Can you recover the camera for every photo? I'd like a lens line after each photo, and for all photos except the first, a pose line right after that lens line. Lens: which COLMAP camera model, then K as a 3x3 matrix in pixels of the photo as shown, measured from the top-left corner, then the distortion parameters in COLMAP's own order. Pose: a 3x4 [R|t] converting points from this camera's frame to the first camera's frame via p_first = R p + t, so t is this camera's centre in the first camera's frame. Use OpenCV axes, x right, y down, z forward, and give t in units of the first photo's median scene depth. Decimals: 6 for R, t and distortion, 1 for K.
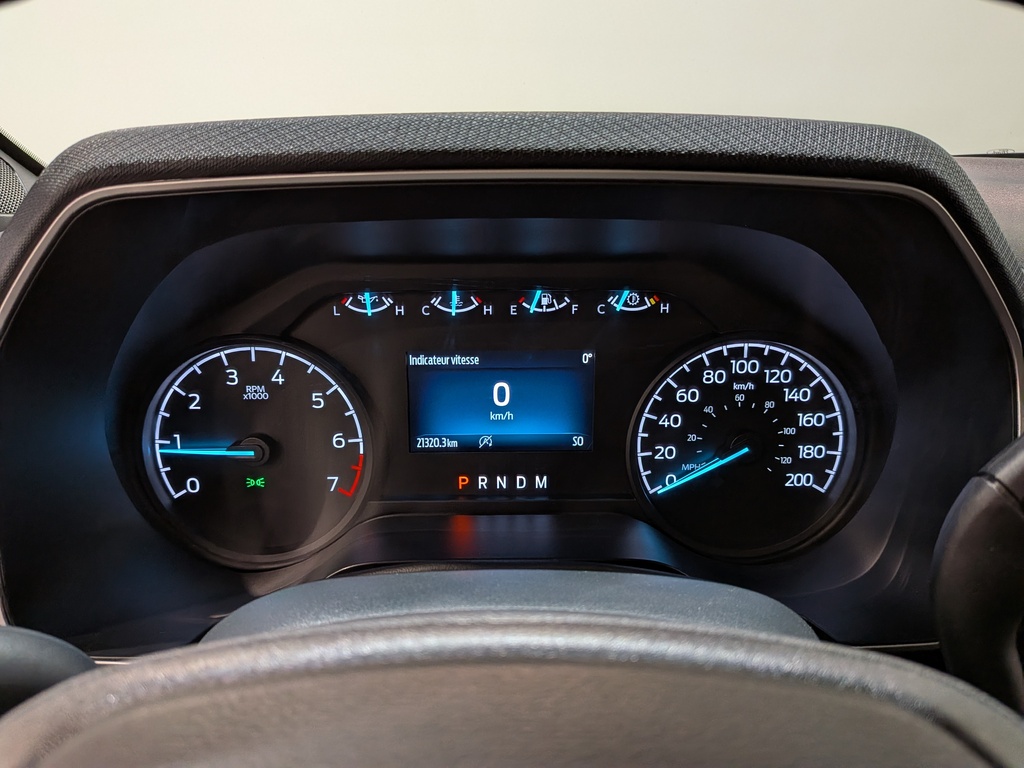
lens RADIAL K [[742.8, 0, 497.4], [0, 742.8, 393.9], [0, 0, 1]] dist [0.058559, -0.097454]
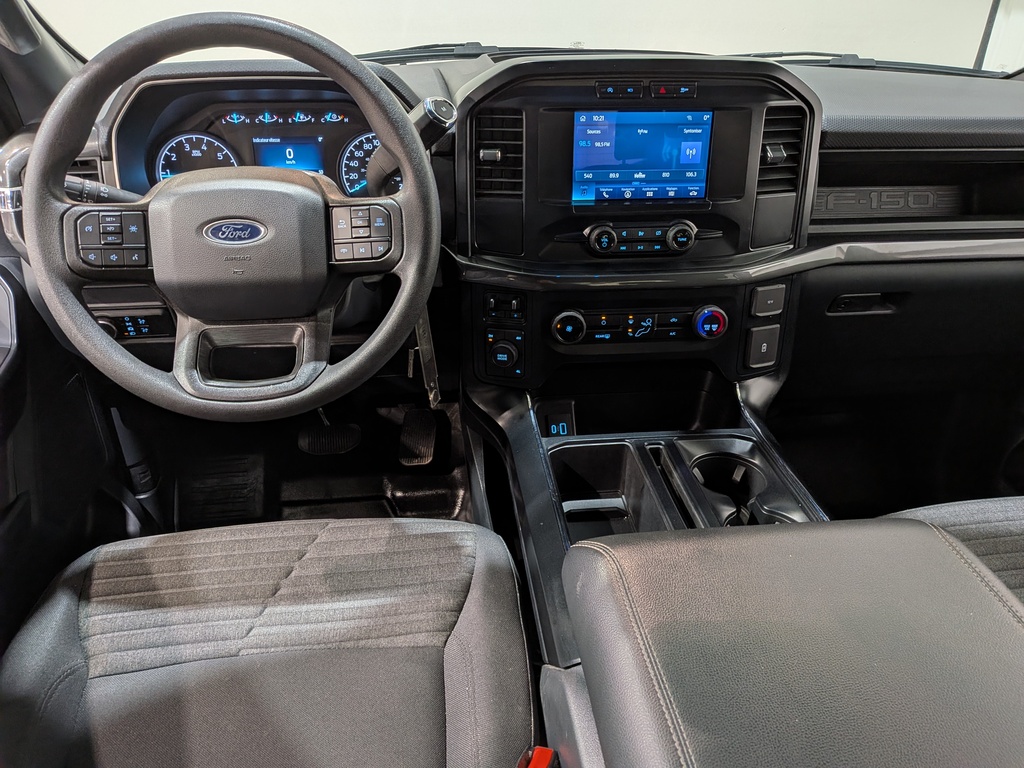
lens RADIAL K [[742.8, 0, 518.4], [0, 742.8, 387.2], [0, 0, 1]] dist [0.058559, -0.097454]
pose [[0.995168, -0.036866, 0.091006, 0.561995], [0.019032, 0.981685, 0.189558, 0.339339], [-0.096327, -0.186910, 0.977643, -1.934704]]
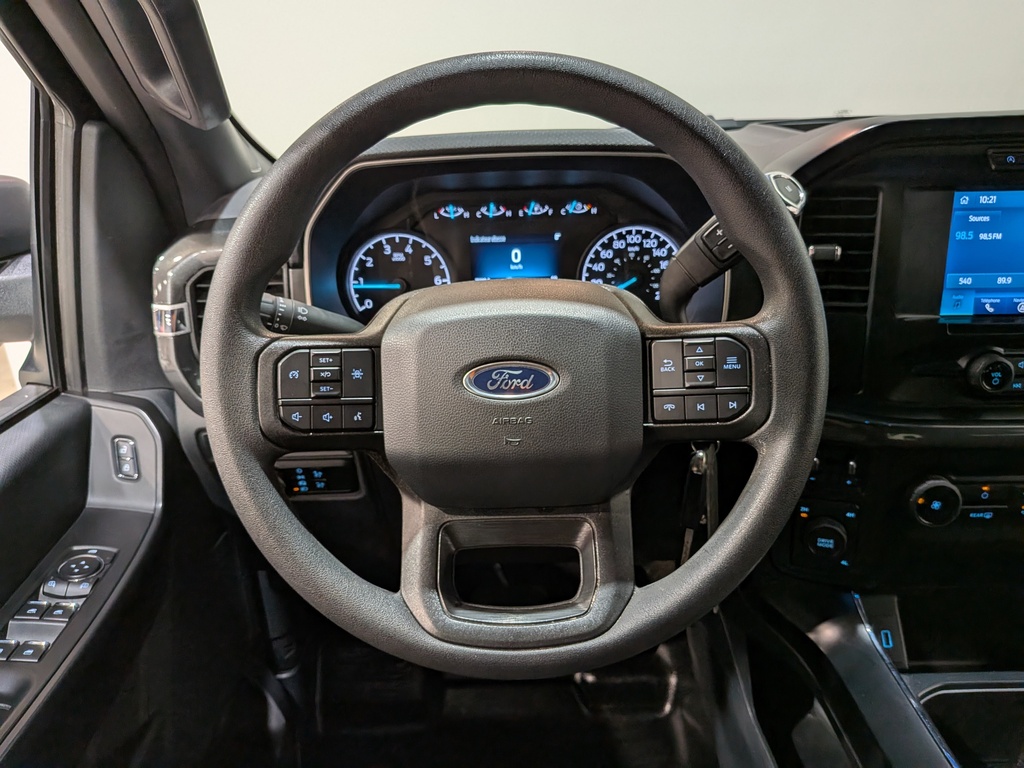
lens RADIAL K [[742.8, 0, 504.8], [0, 742.8, 392.9], [0, 0, 1]] dist [0.058559, -0.097454]
pose [[0.999347, -0.015797, -0.032490, 0.035549], [0.018344, 0.996654, 0.079651, 0.216557], [0.031123, -0.080195, 0.996293, -1.097608]]
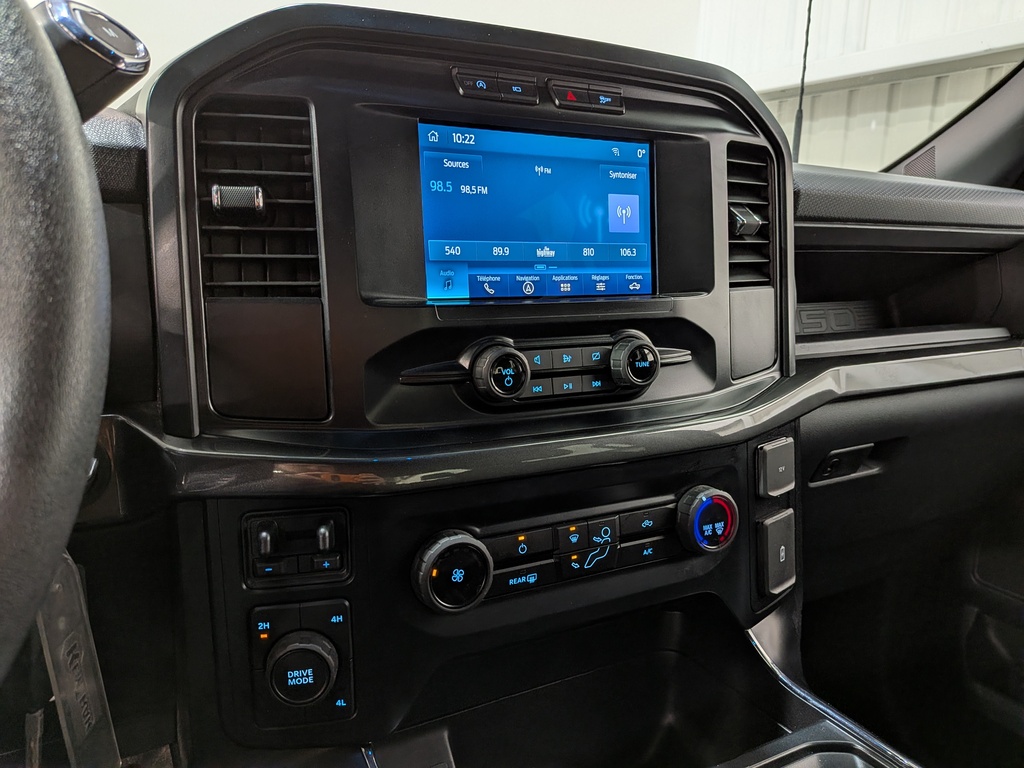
lens RADIAL K [[742.8, 0, 508.6], [0, 742.8, 381.4], [0, 0, 1]] dist [0.058559, -0.097454]
pose [[0.884378, -0.071905, 0.461201, 0.552933], [0.124371, 0.988644, -0.084351, 0.451609], [-0.449898, 0.131958, 0.883277, -0.413372]]
